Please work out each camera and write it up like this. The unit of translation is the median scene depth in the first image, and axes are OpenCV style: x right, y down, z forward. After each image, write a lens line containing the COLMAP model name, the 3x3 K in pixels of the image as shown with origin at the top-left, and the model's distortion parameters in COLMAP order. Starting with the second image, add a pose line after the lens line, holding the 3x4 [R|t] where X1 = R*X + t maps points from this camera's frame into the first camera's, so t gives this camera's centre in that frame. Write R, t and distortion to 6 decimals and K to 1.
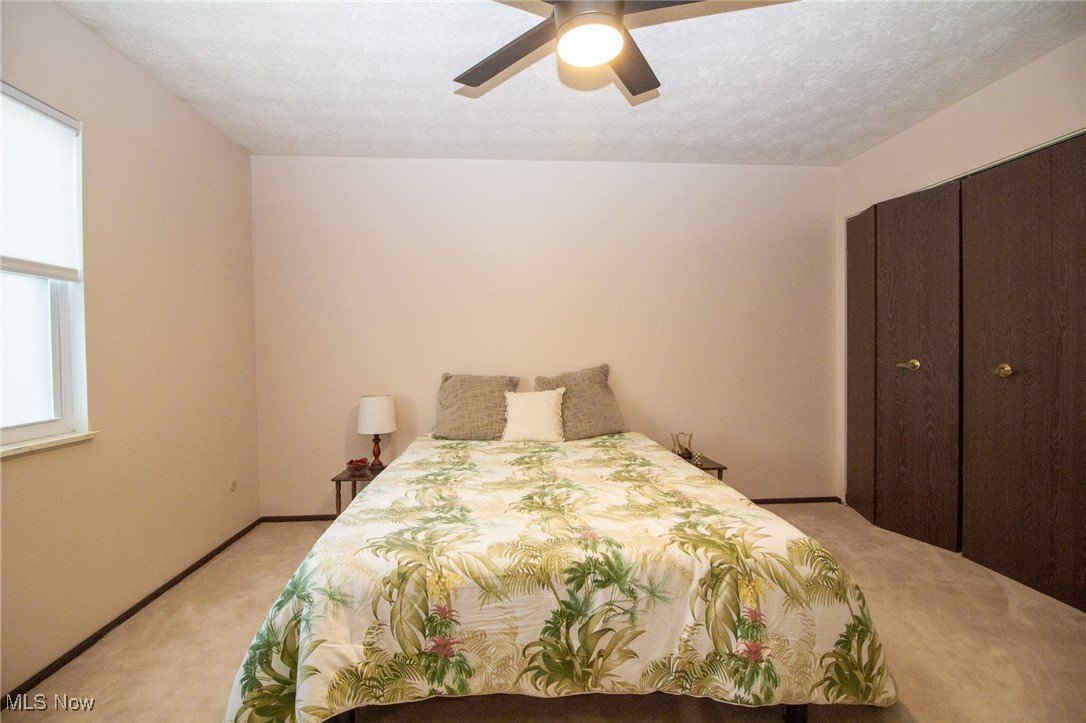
lens RADIAL K [[508.1, 0, 543.0], [0, 508.1, 361.5], [0, 0, 1]] dist [0.000819, -0.014647]
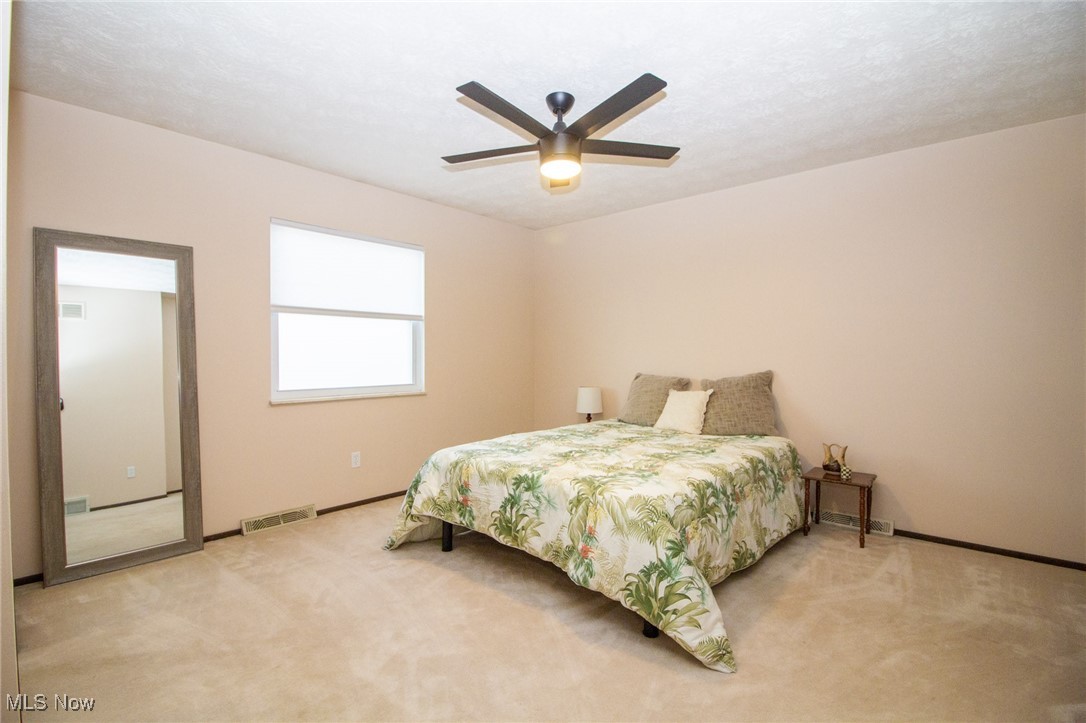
lens RADIAL K [[497.6, 0, 549.6], [0, 497.6, 363.9], [0, 0, 1]] dist [-0.002612, -0.012429]
pose [[0.703230, 0.028226, -0.710402, 1.387609], [-0.031168, 0.999475, 0.008858, -0.013919], [0.710279, 0.015913, 0.703740, -0.163079]]
